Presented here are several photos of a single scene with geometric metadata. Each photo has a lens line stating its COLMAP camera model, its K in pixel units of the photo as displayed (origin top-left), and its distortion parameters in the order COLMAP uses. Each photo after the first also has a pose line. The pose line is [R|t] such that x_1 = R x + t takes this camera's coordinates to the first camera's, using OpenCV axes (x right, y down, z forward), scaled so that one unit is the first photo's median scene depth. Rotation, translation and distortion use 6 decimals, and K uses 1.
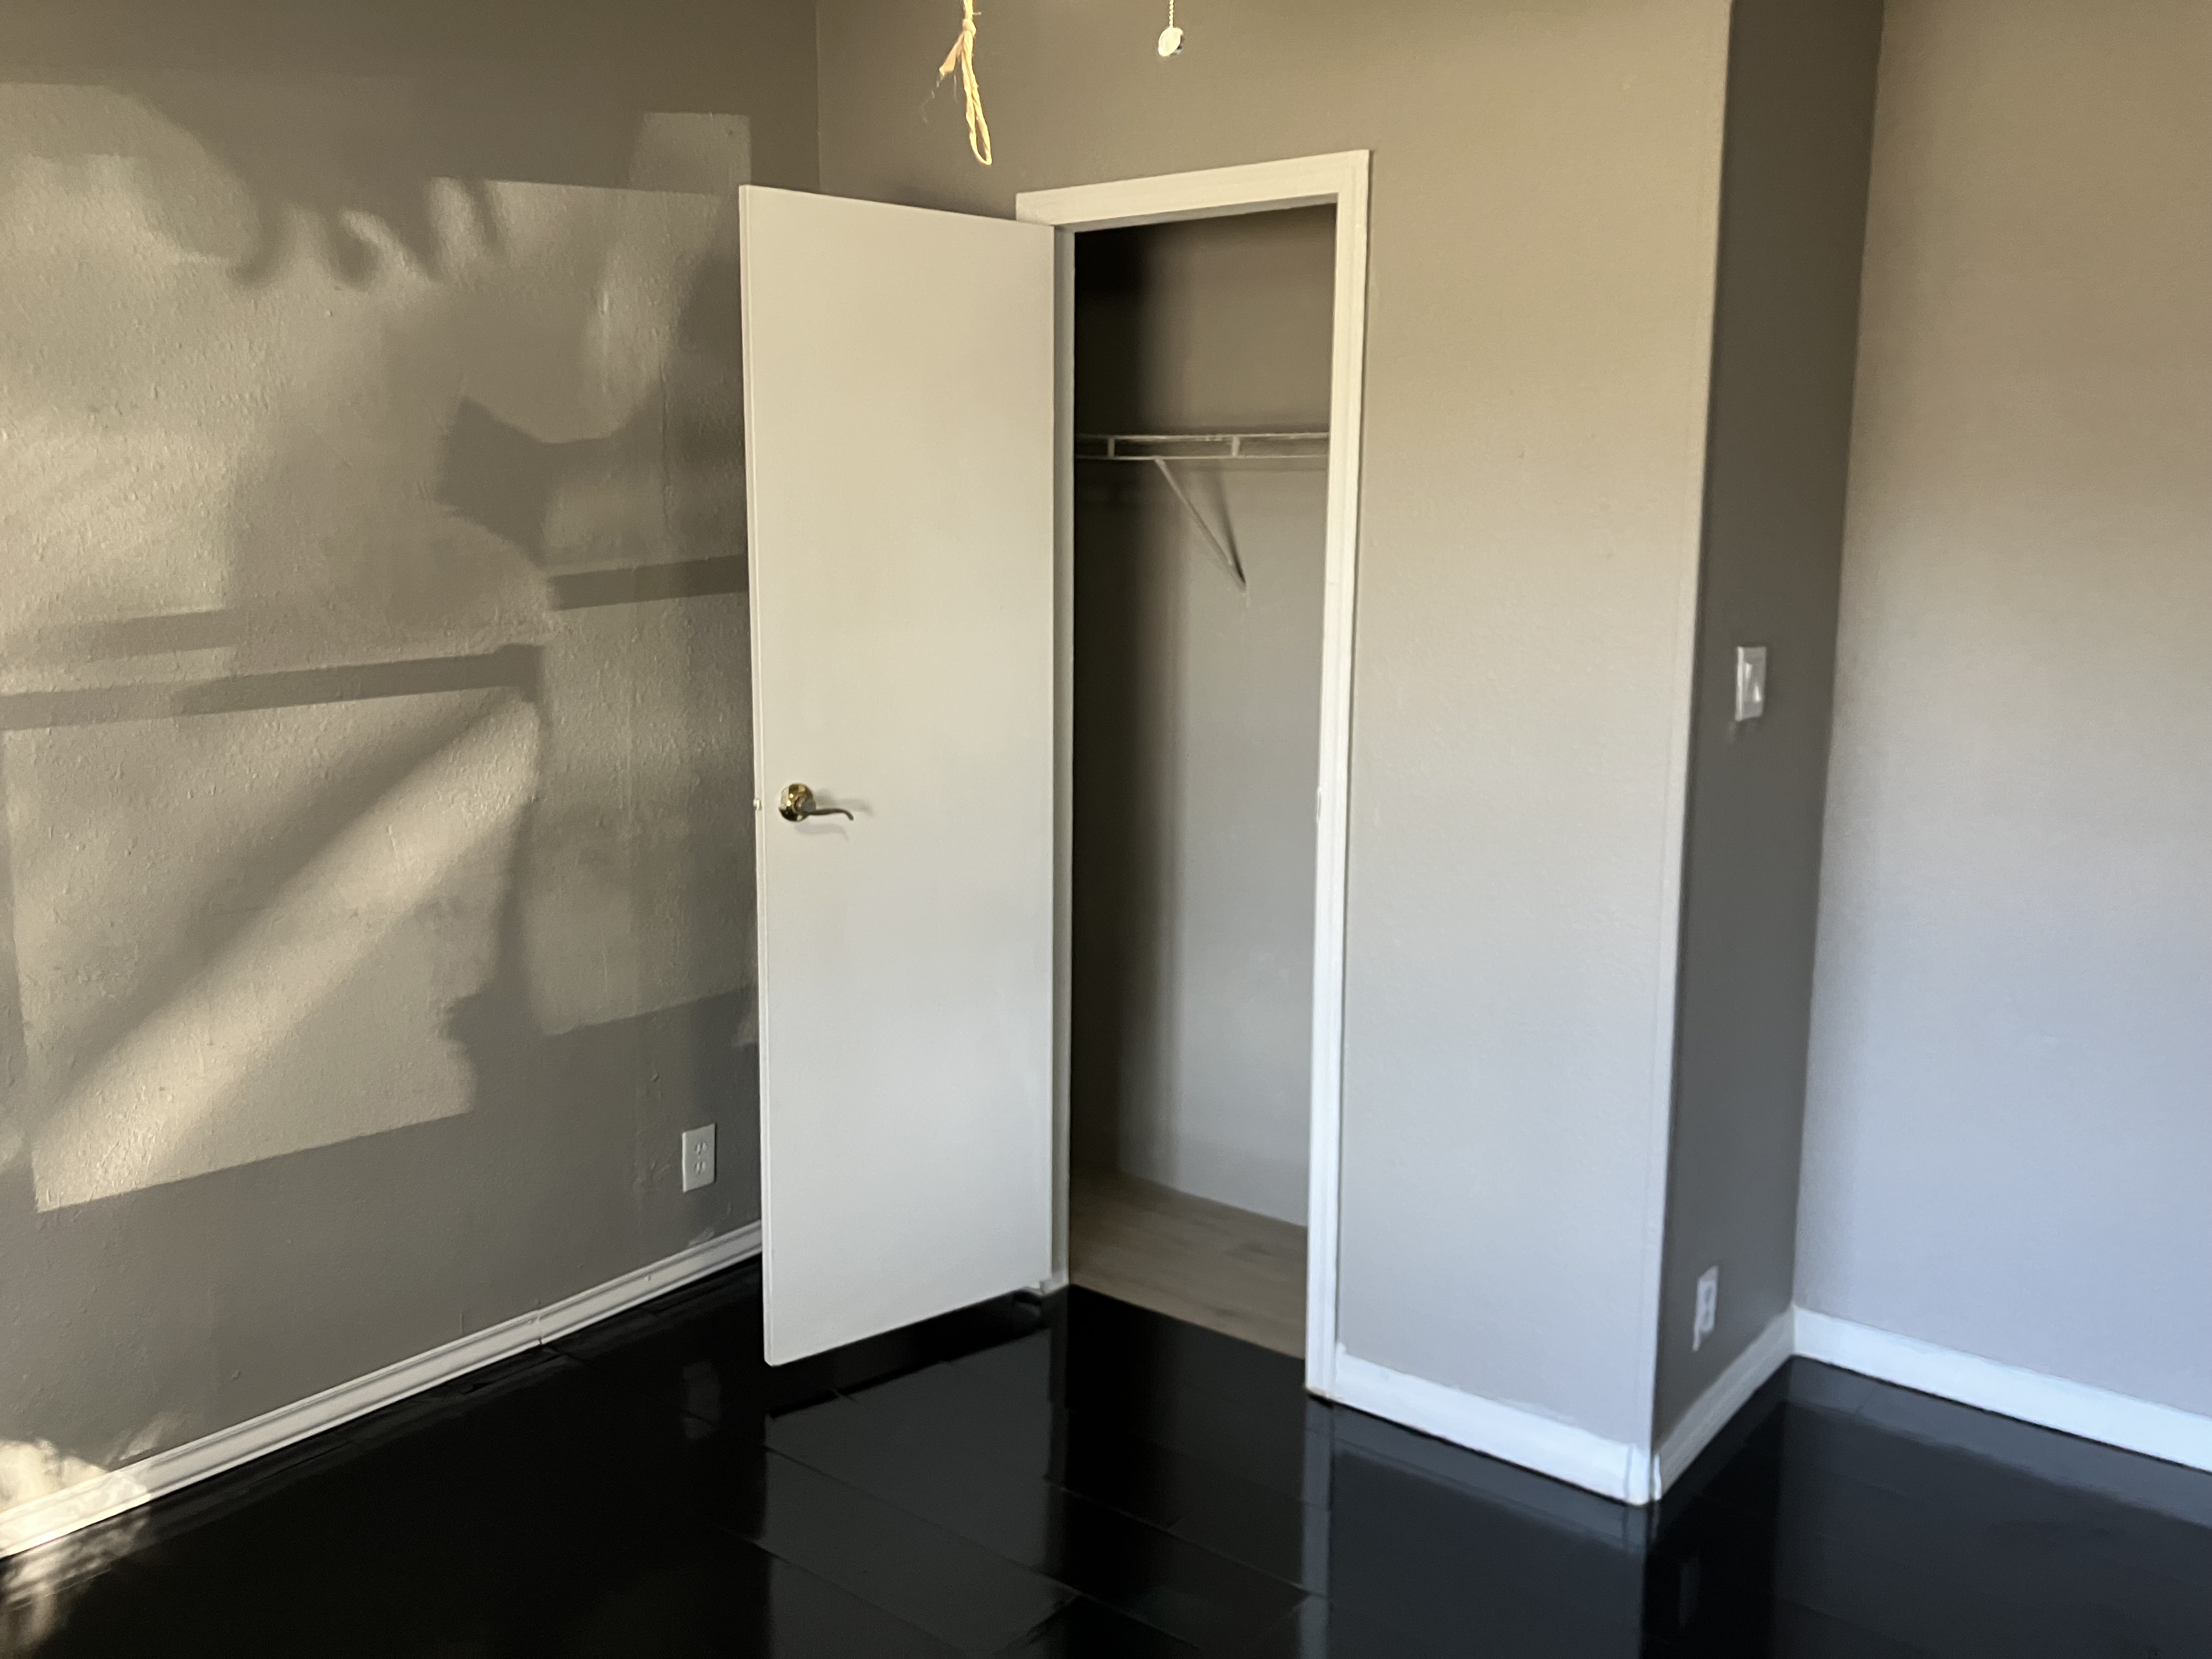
lens RADIAL K [[1834.3, 0, 1106.4], [0, 1834.3, 815.1], [0, 0, 1]] dist [0.032915, 0.005013]
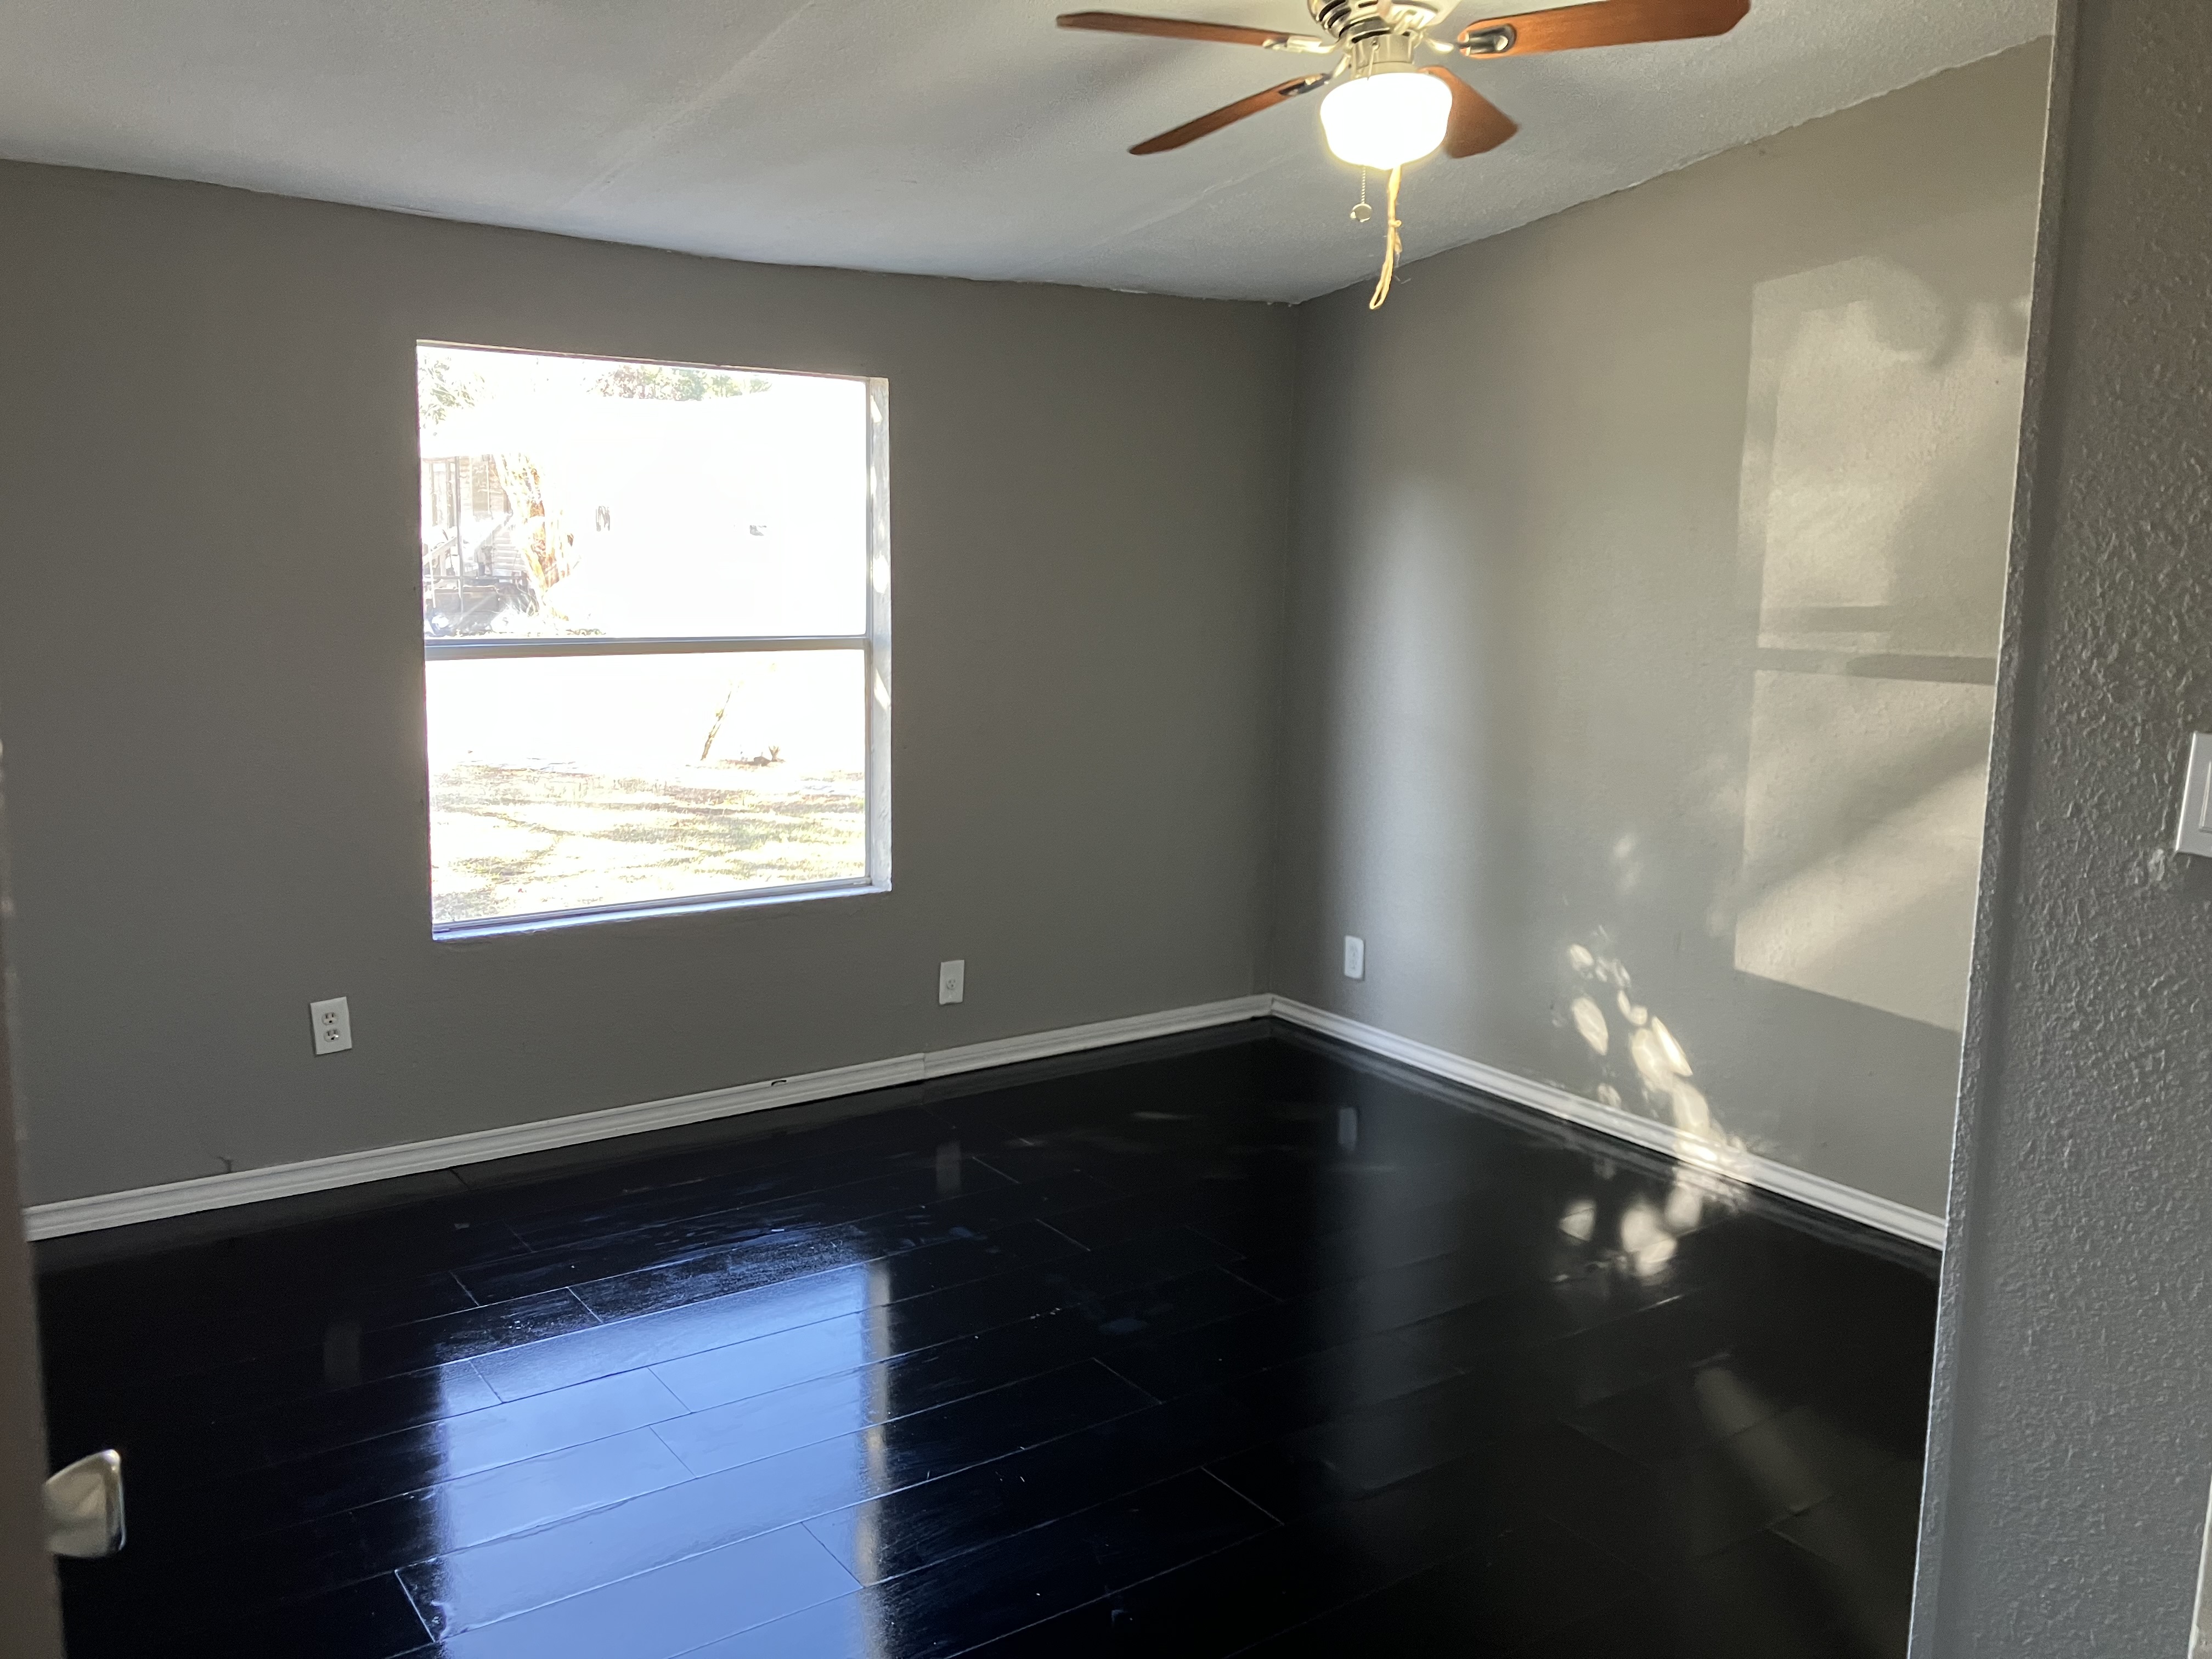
lens RADIAL K [[1834.3, 0, 1106.4], [0, 1834.3, 815.1], [0, 0, 1]] dist [0.032915, 0.005013]
pose [[-0.332453, 0.143338, -0.932164, 1.069458], [-0.159053, 0.965705, 0.205221, -0.154154], [0.929611, 0.216490, -0.298253, 0.922496]]
